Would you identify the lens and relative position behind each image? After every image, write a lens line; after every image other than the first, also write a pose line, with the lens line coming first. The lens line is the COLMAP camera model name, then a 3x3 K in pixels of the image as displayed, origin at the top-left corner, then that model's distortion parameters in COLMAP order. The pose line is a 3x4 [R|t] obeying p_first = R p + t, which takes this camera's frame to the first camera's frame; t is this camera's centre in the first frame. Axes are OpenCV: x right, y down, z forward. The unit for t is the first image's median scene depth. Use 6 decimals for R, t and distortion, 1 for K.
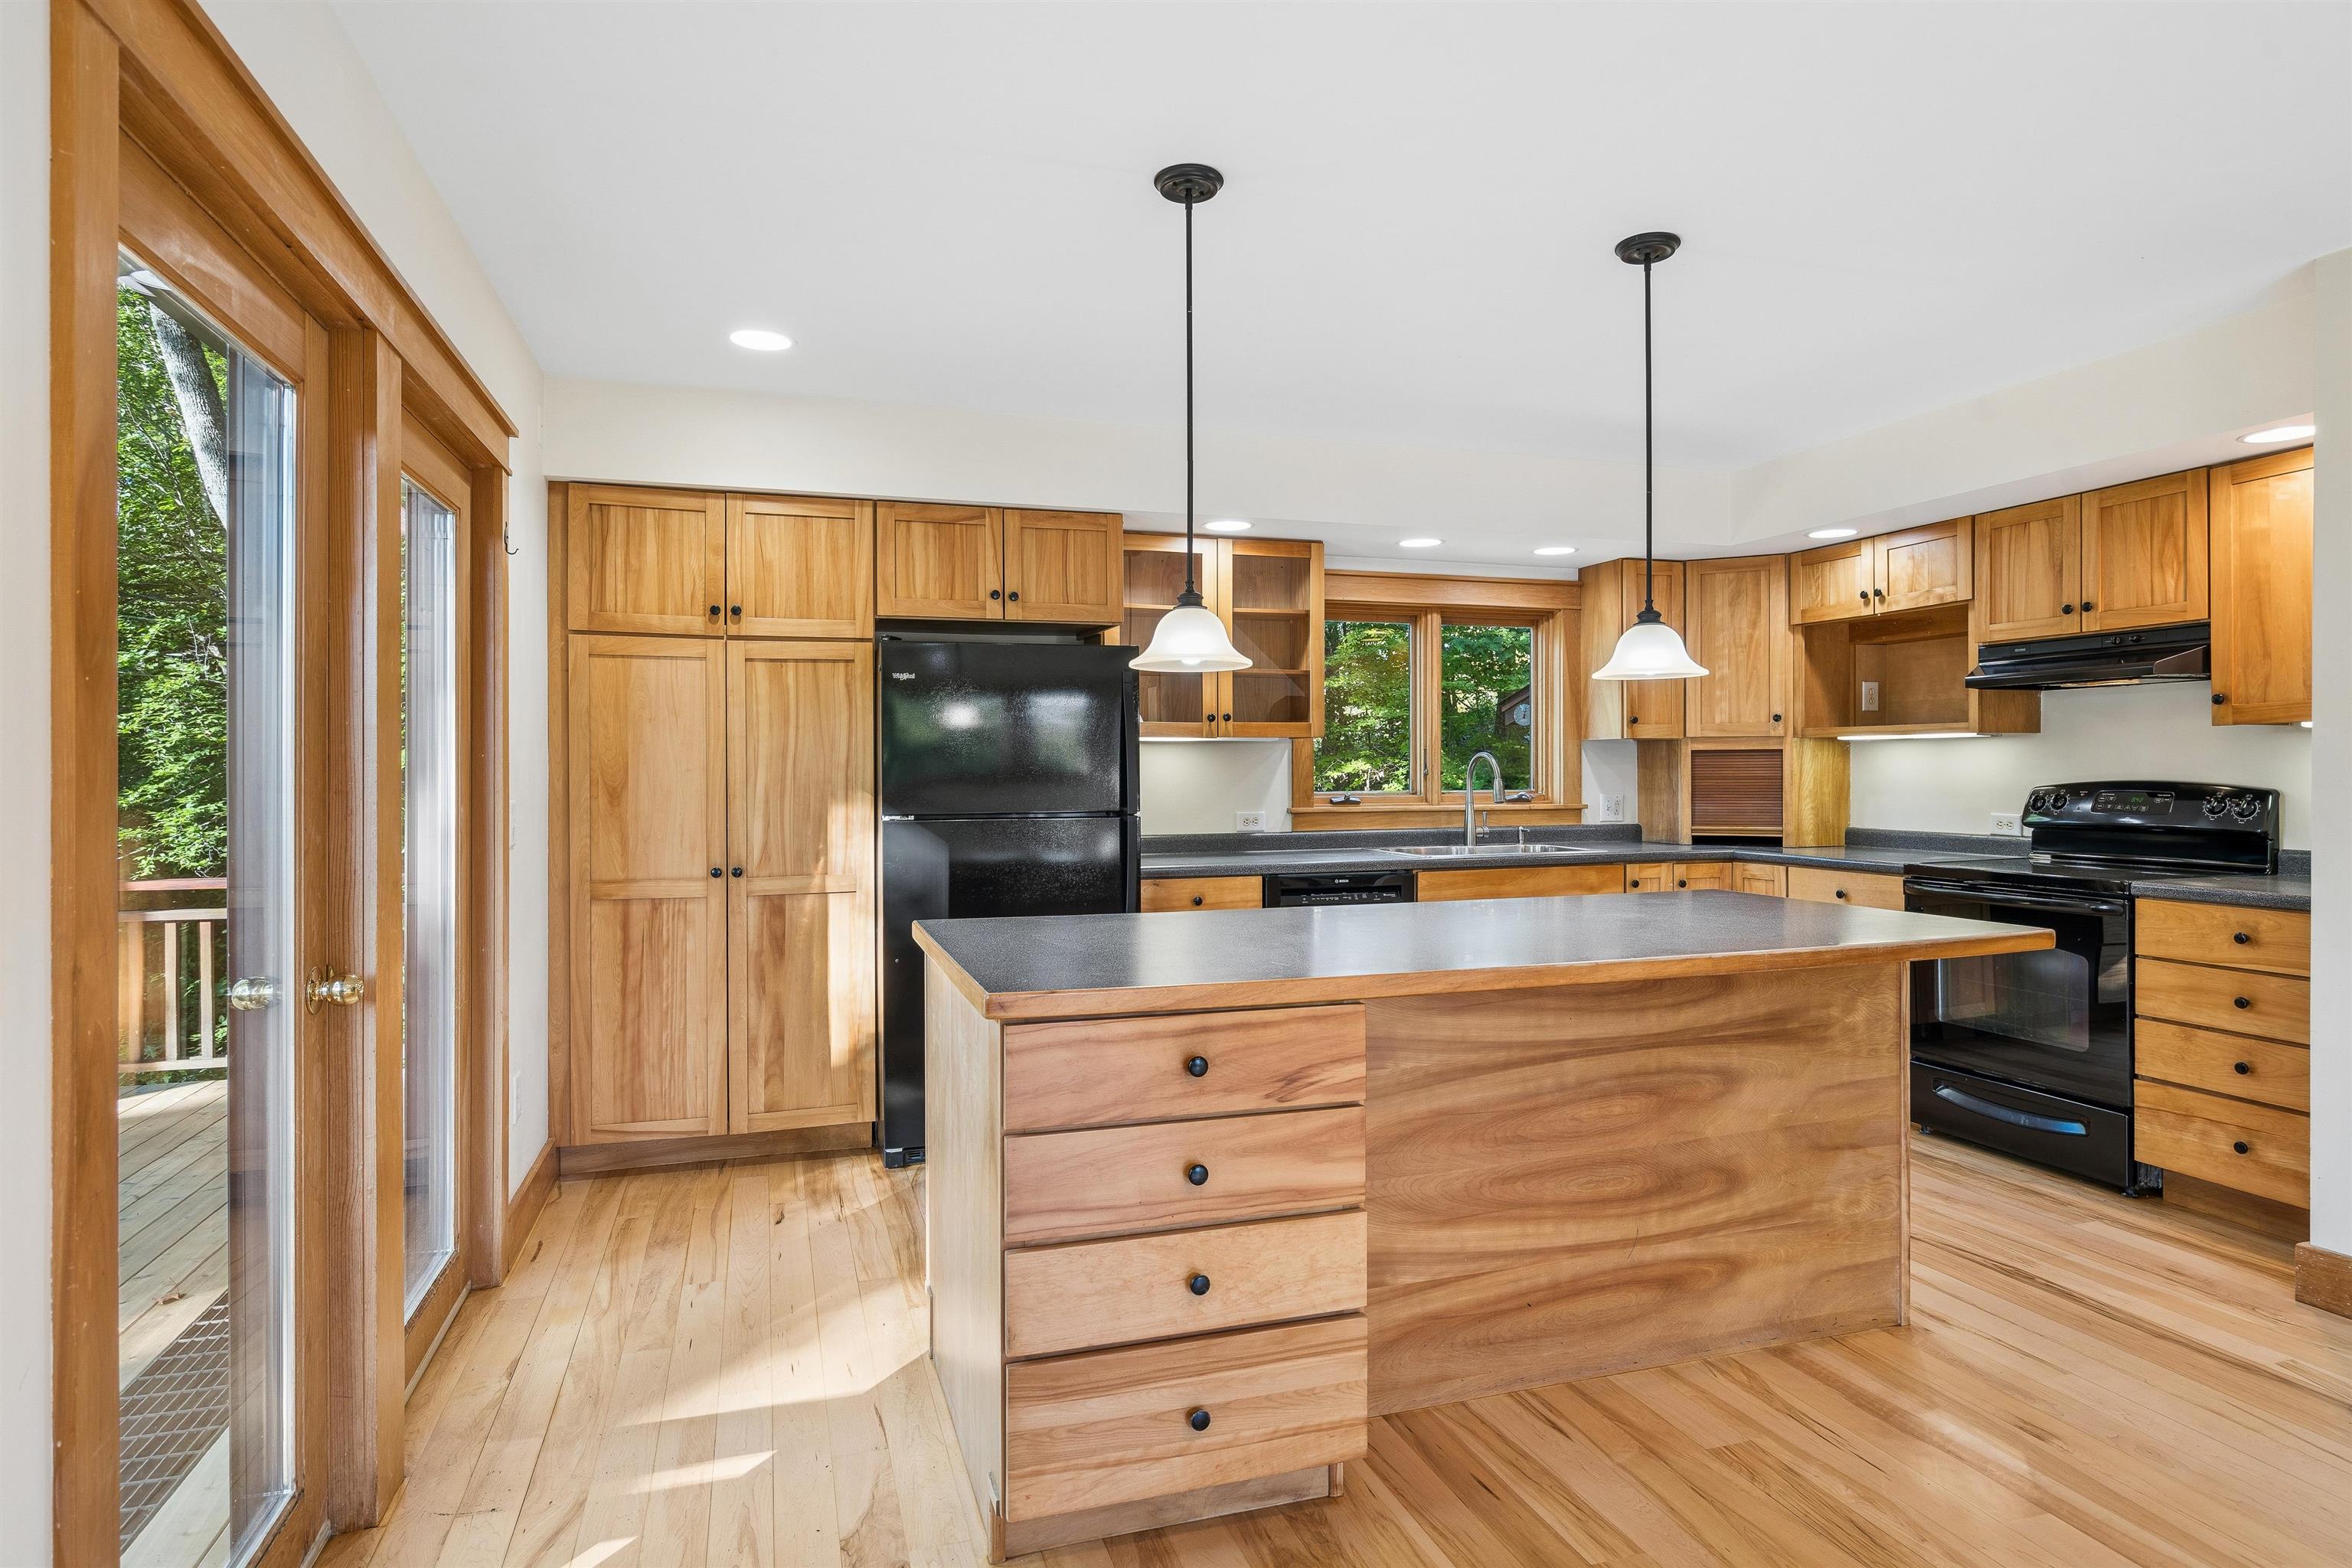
lens RADIAL K [[1264.5, 0, 1160.3], [0, 1264.5, 788.0], [0, 0, 1]] dist [0.003324, 0.005200]
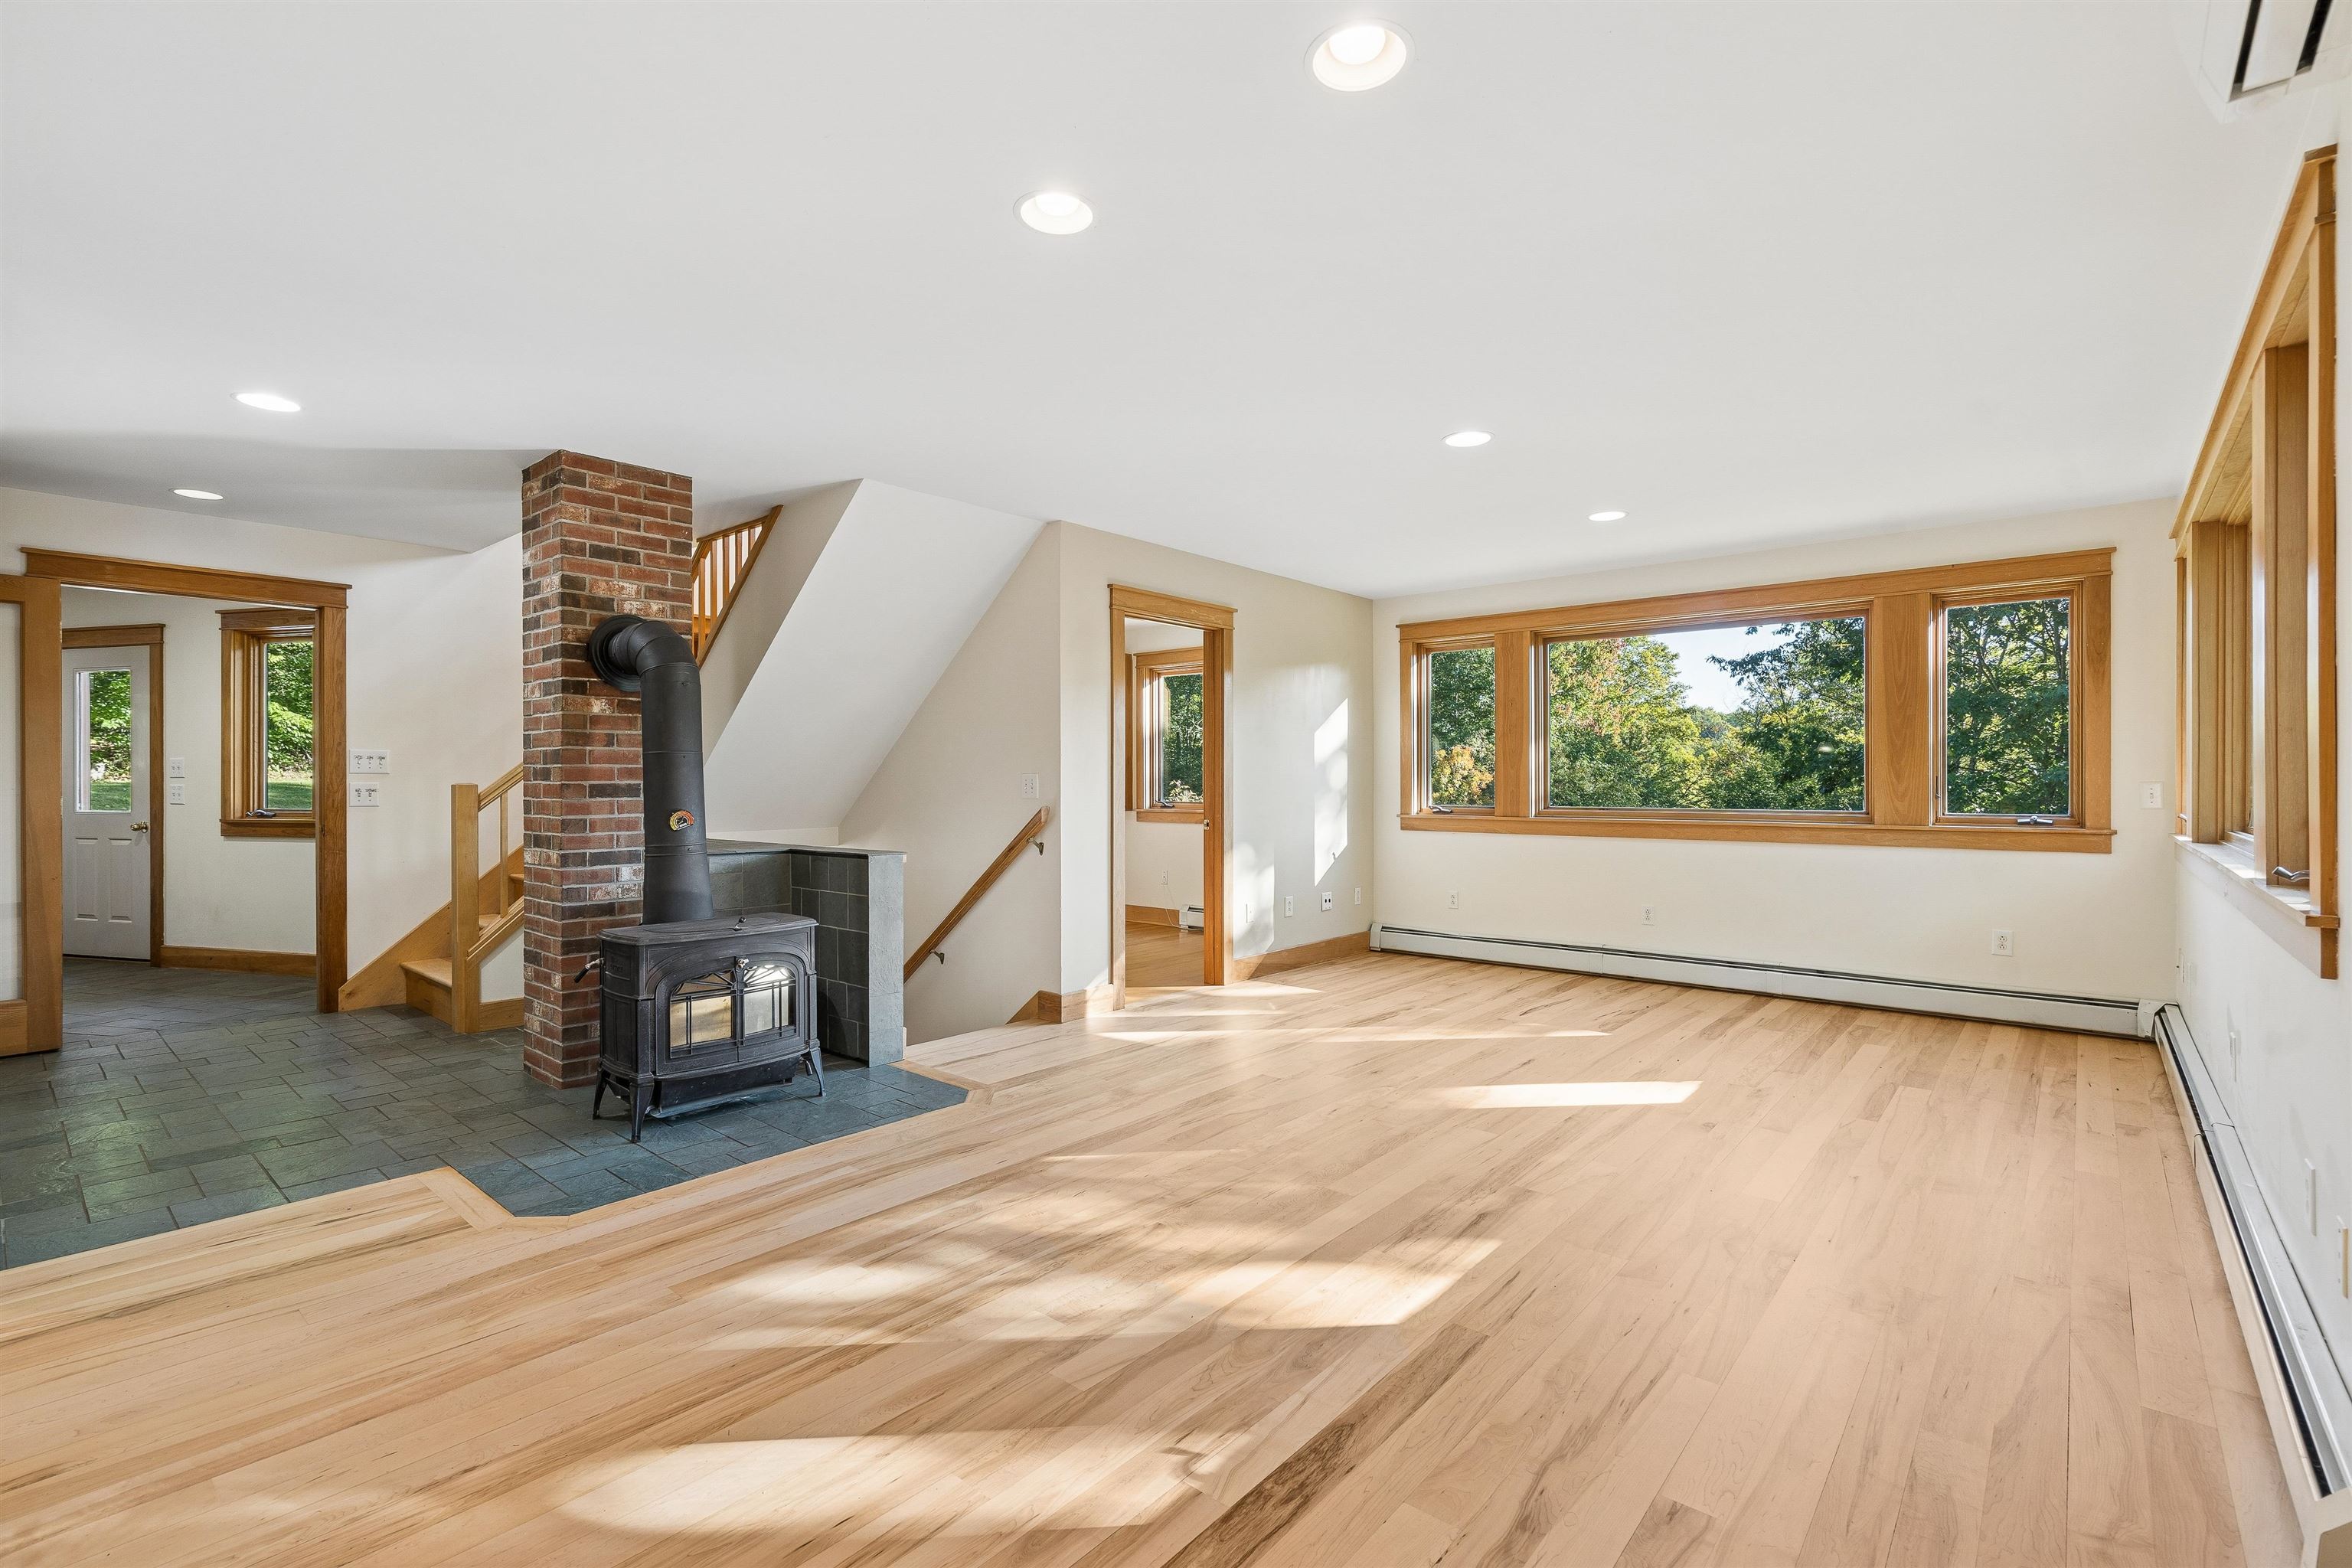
lens RADIAL K [[1060.3, 0, 1177.7], [0, 1060.3, 777.8], [0, 0, 1]] dist [-0.006381, 0.004411]
pose [[-0.527637, 0.004438, 0.849458, -0.229568], [0.015077, 0.999878, 0.004142, 0.015240], [-0.849336, 0.014993, -0.527640, 0.437369]]
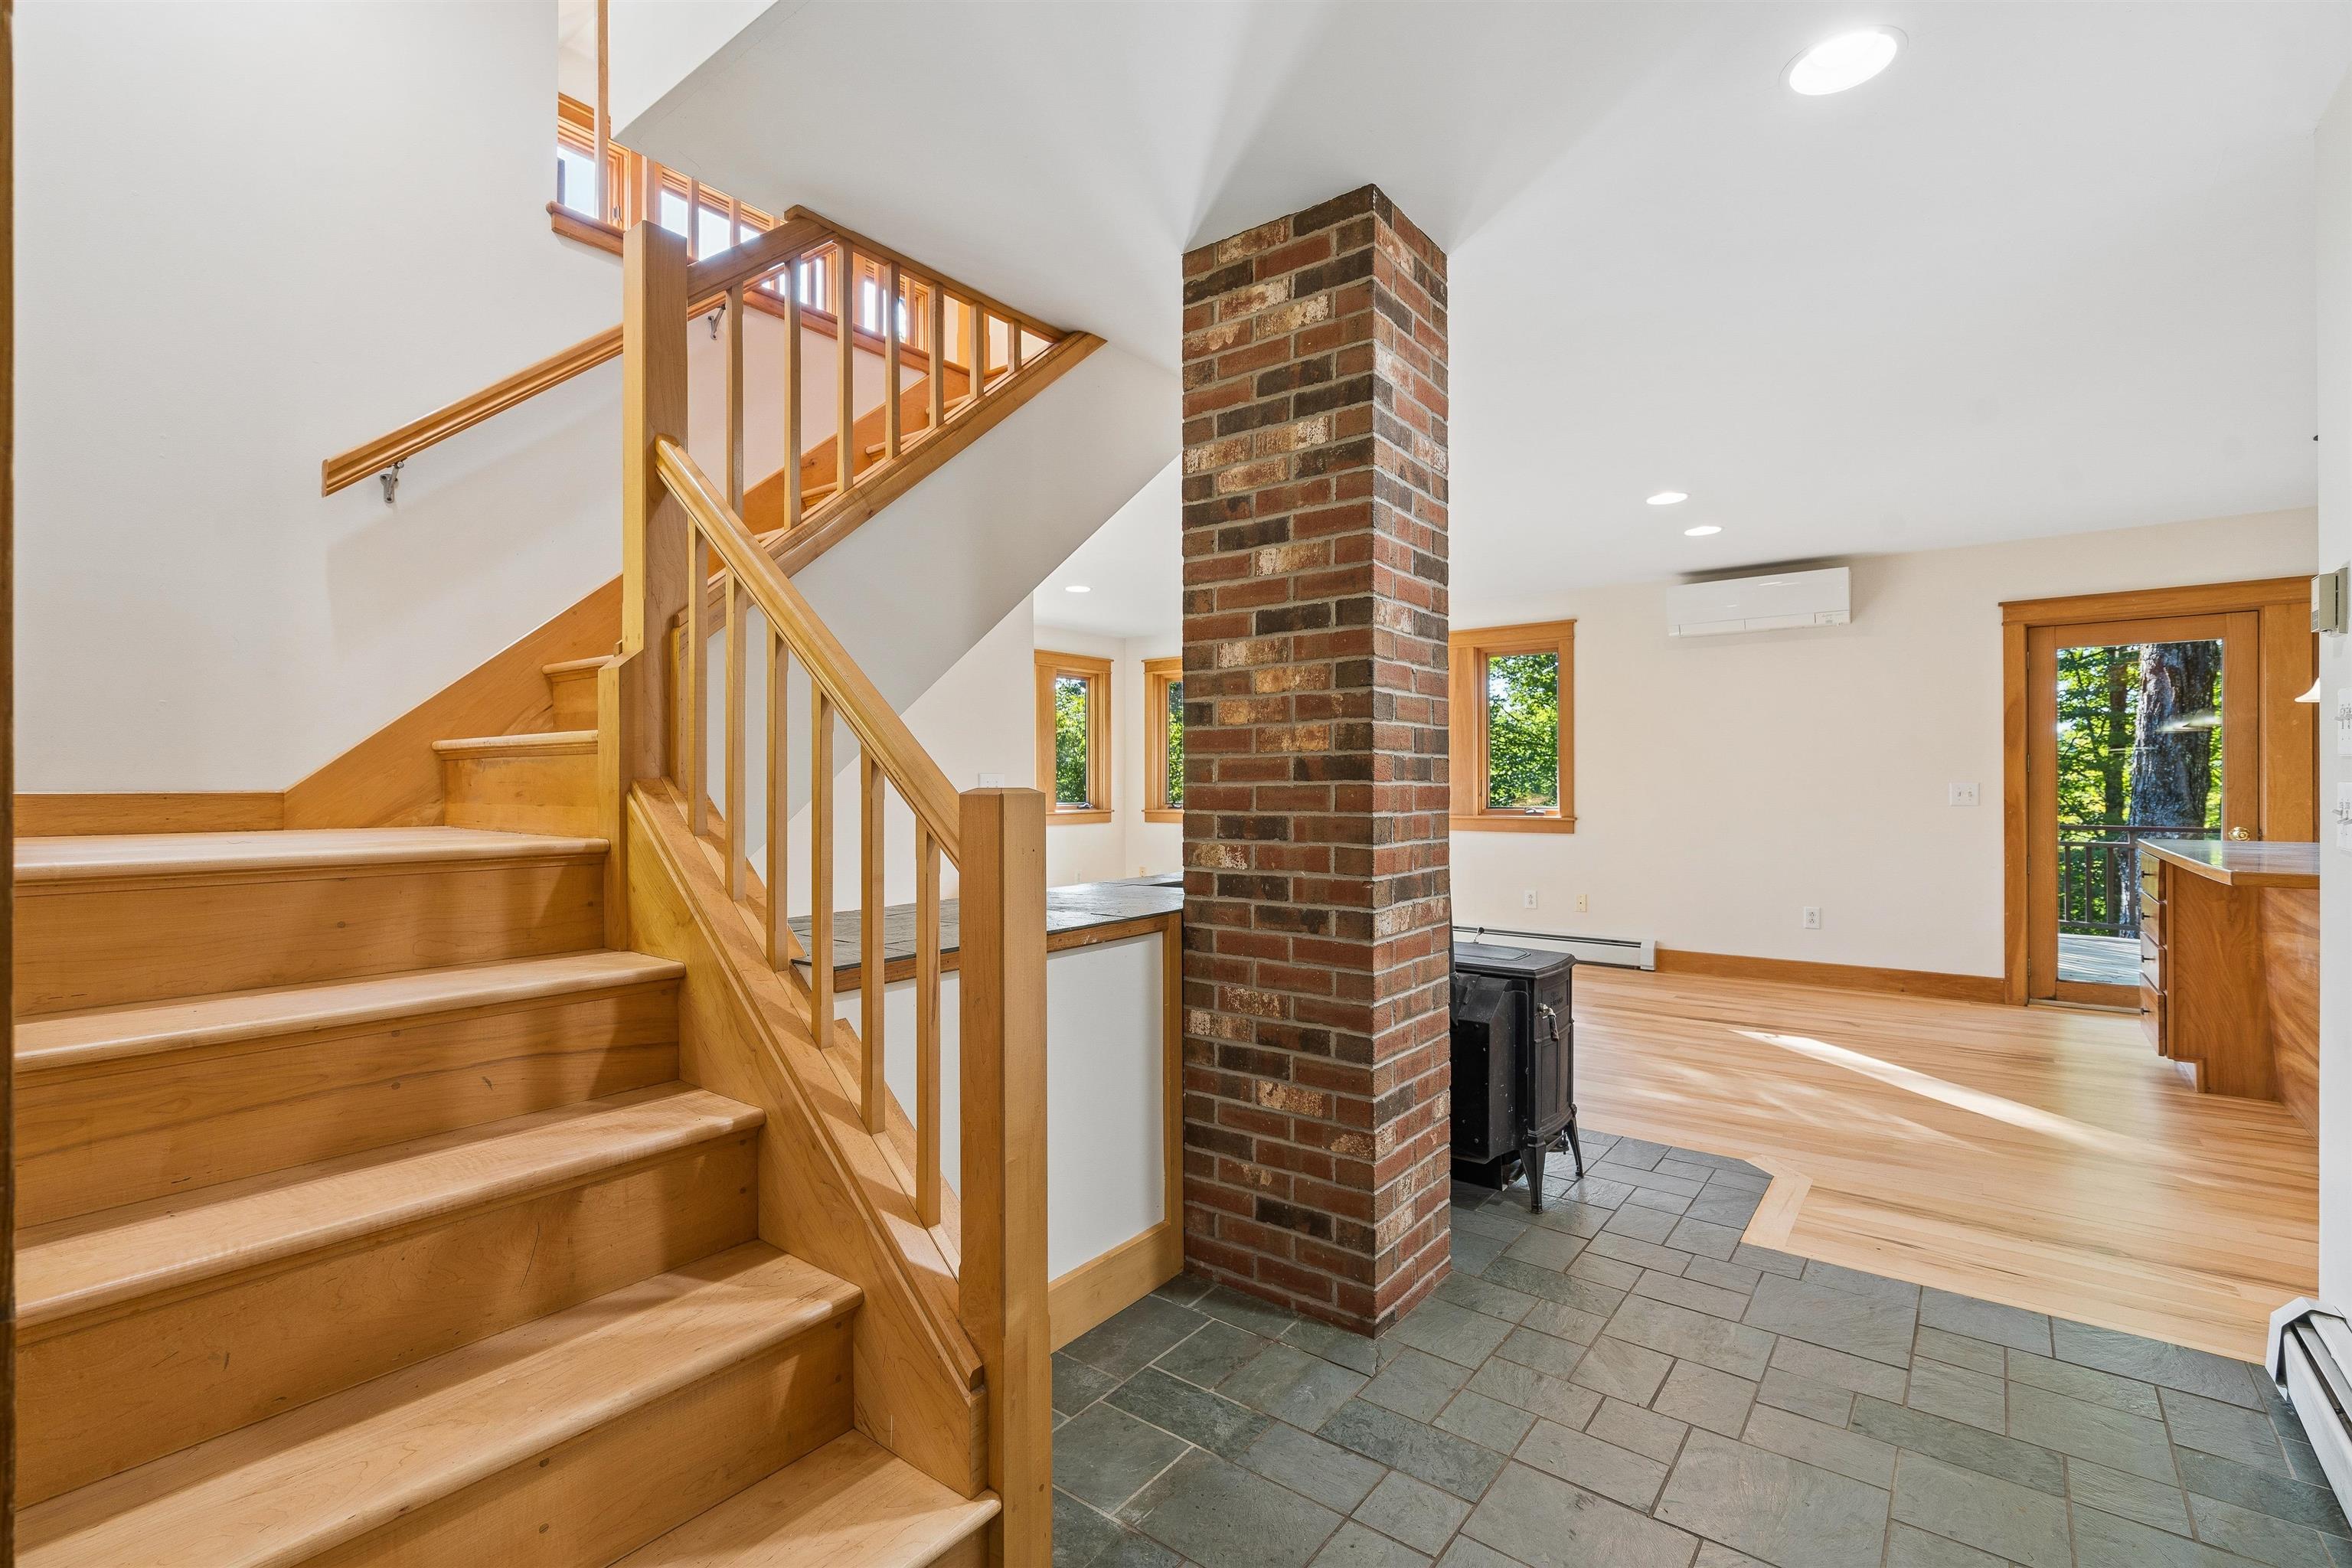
lens RADIAL K [[1060.3, 0, 1177.0], [0, 1060.3, 778.7], [0, 0, 1]] dist [-0.006381, 0.004411]
pose [[-0.820886, 0.000503, -0.571092, 1.481346], [-0.006174, 0.999933, 0.009756, 0.008559], [0.571059, 0.011534, -0.820828, 0.844179]]
